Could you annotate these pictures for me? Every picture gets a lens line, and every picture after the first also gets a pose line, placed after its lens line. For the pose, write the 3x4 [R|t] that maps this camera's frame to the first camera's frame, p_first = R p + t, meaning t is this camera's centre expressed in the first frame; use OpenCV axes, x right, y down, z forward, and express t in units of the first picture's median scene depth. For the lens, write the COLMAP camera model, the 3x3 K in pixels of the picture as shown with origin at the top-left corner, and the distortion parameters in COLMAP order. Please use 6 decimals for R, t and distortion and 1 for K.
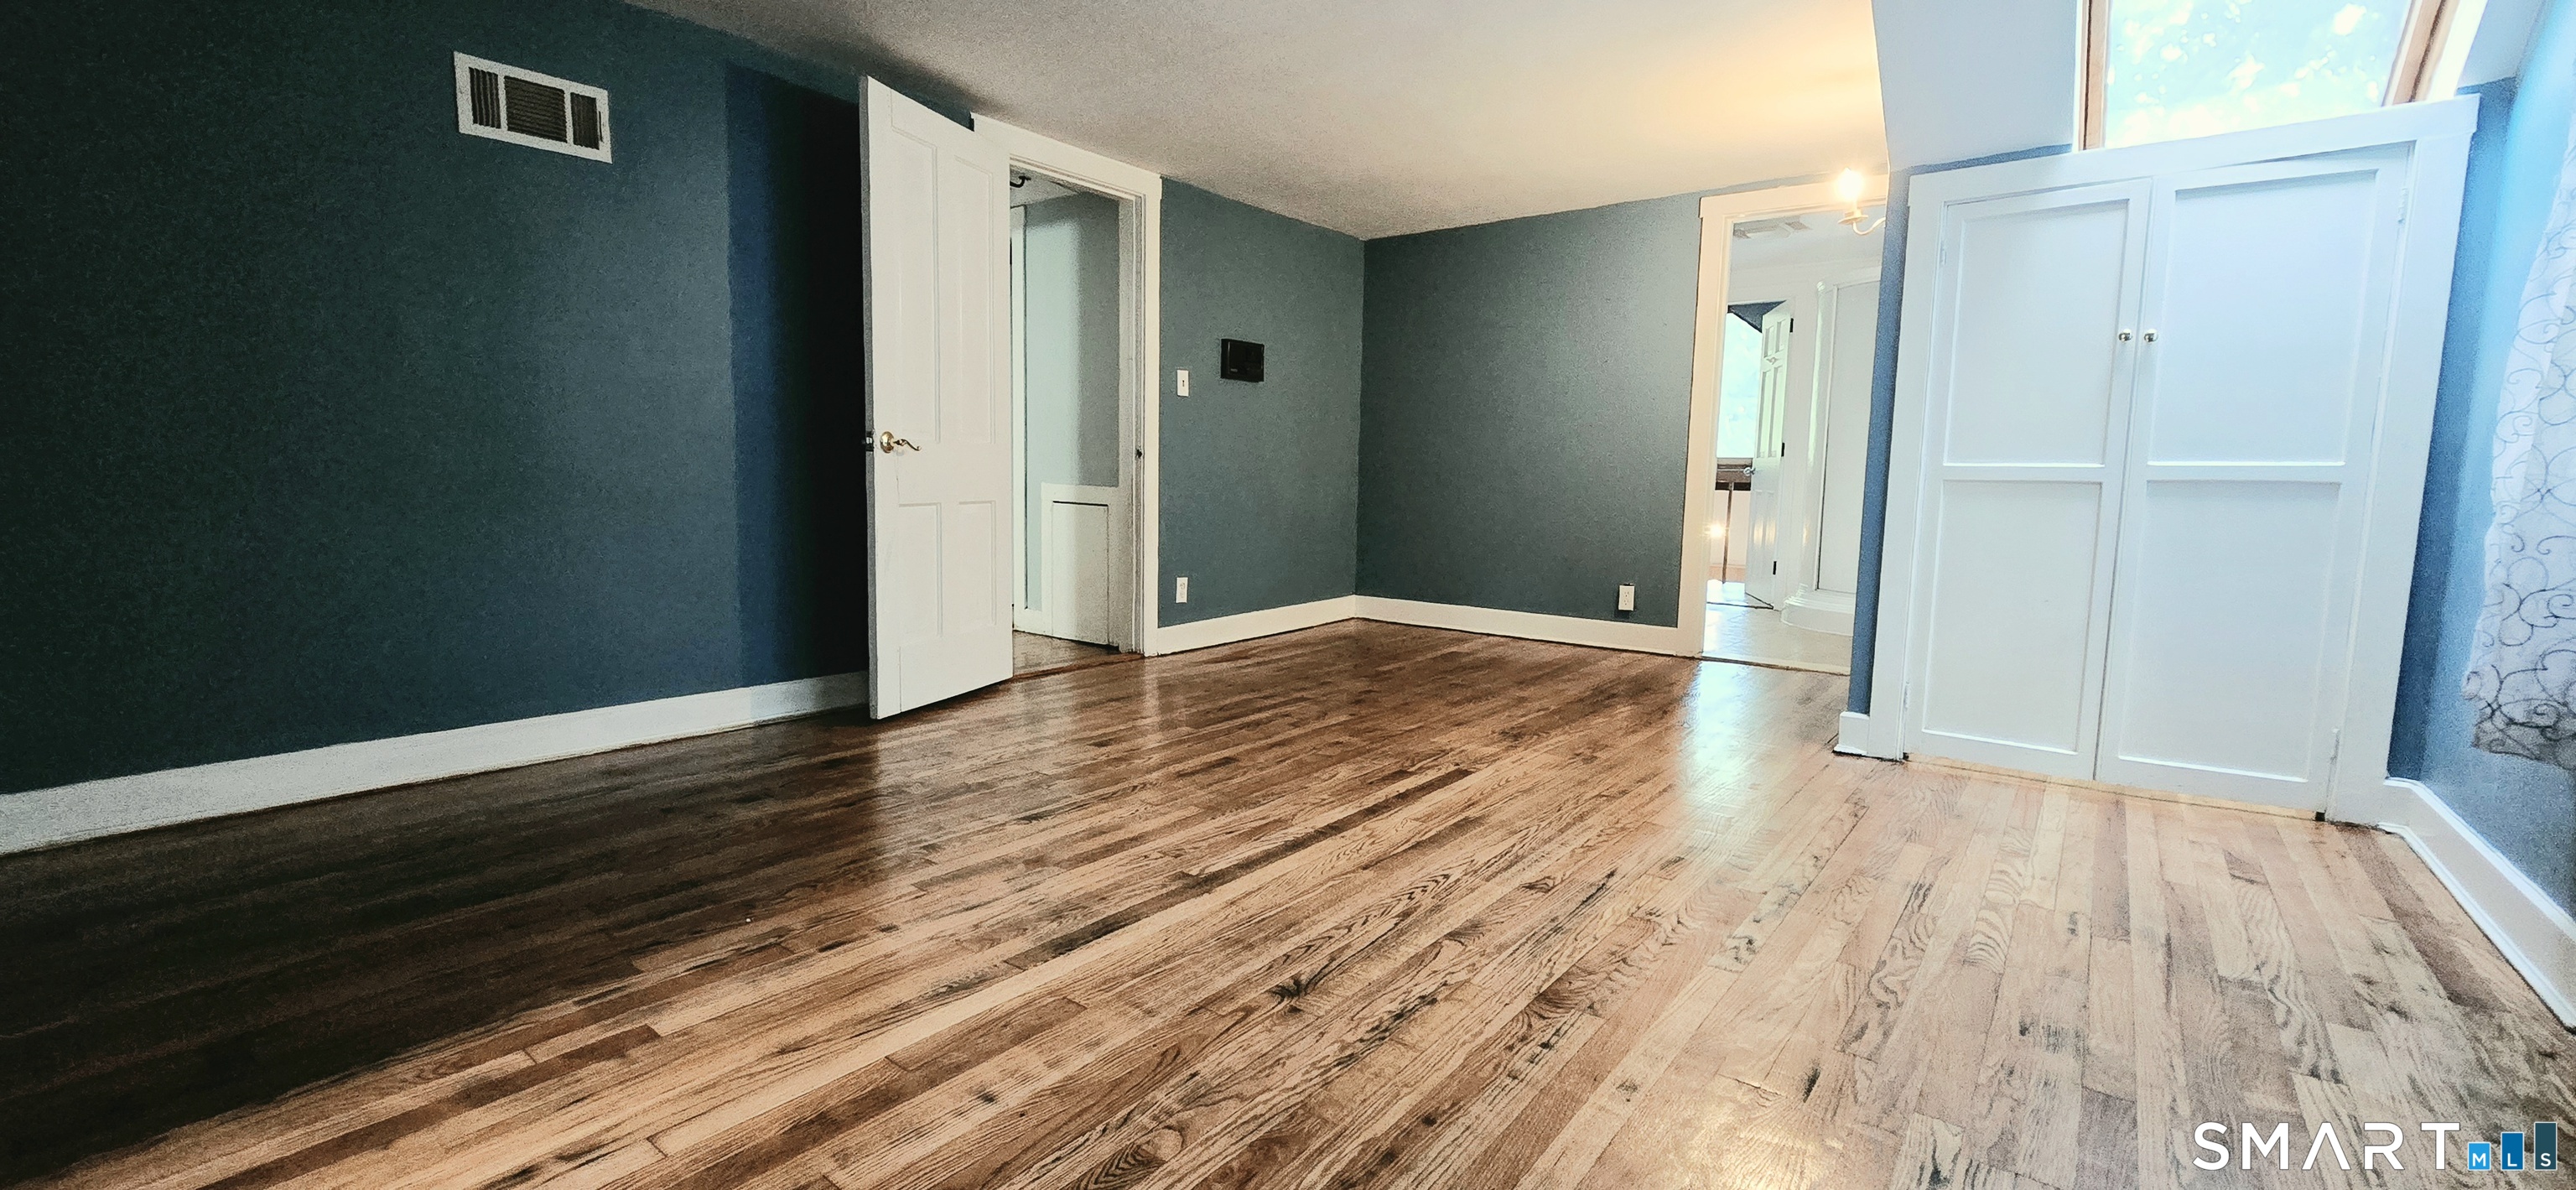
lens RADIAL K [[1058.4, 0, 1271.2], [0, 1058.4, 585.7], [0, 0, 1]] dist [-0.001931, -0.000518]
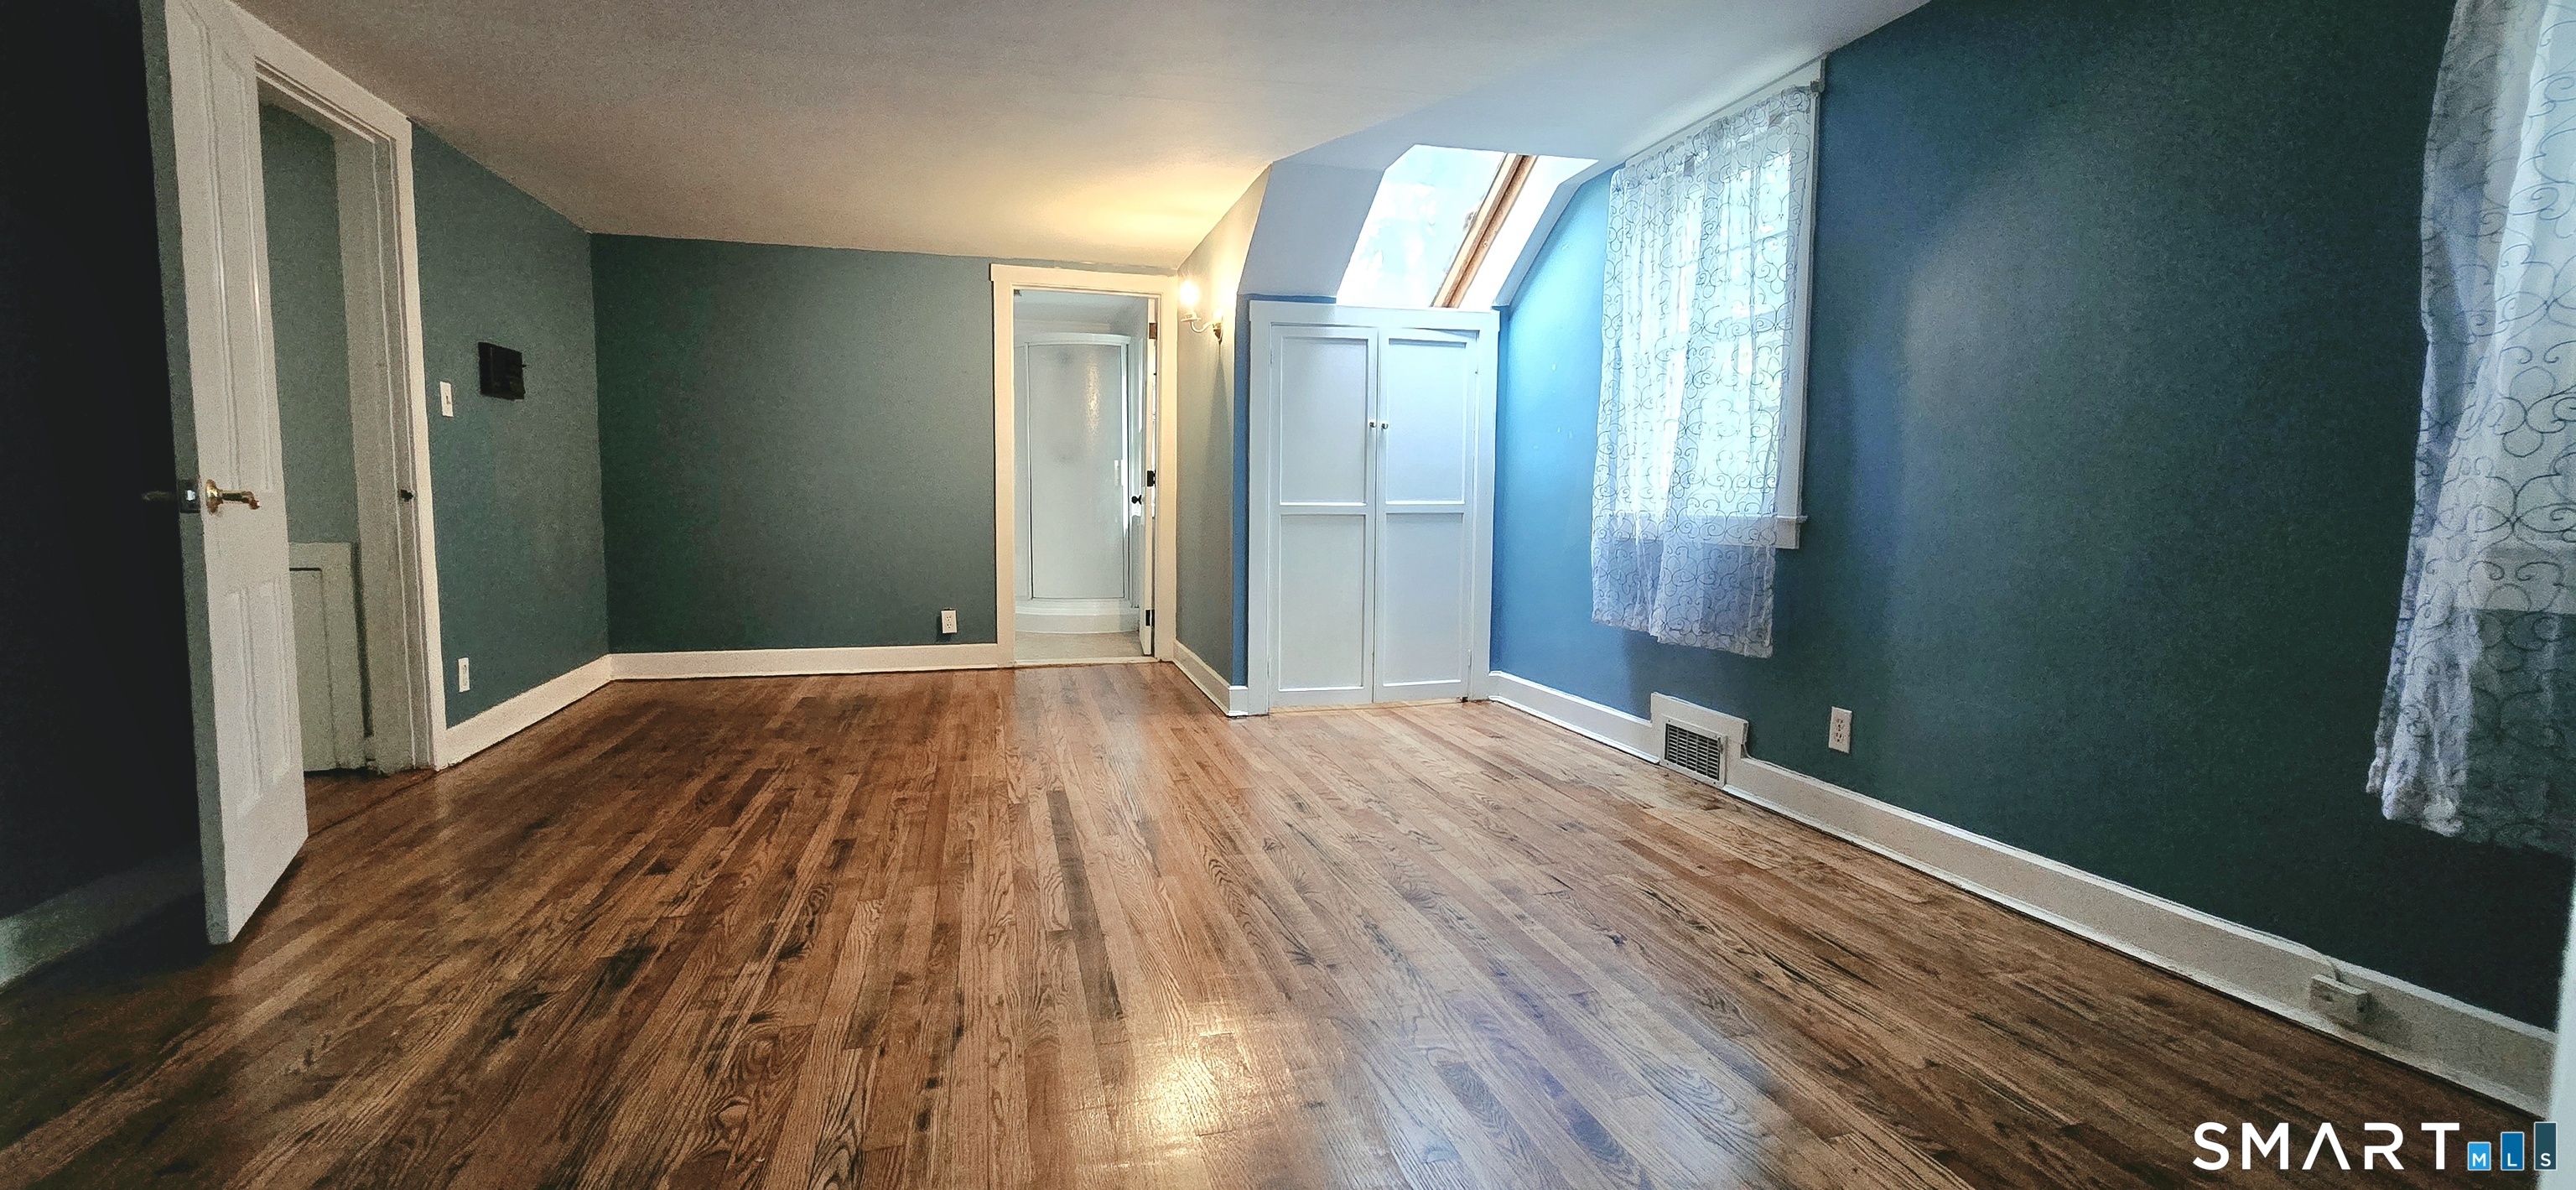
lens RADIAL K [[1058.4, 0, 1271.2], [0, 1058.4, 585.7], [0, 0, 1]] dist [-0.001931, -0.000518]
pose [[0.599273, -0.080521, 0.796485, -0.580003], [0.088096, 0.995519, 0.034360, -0.059293], [-0.795683, 0.049577, 0.603681, 0.159517]]
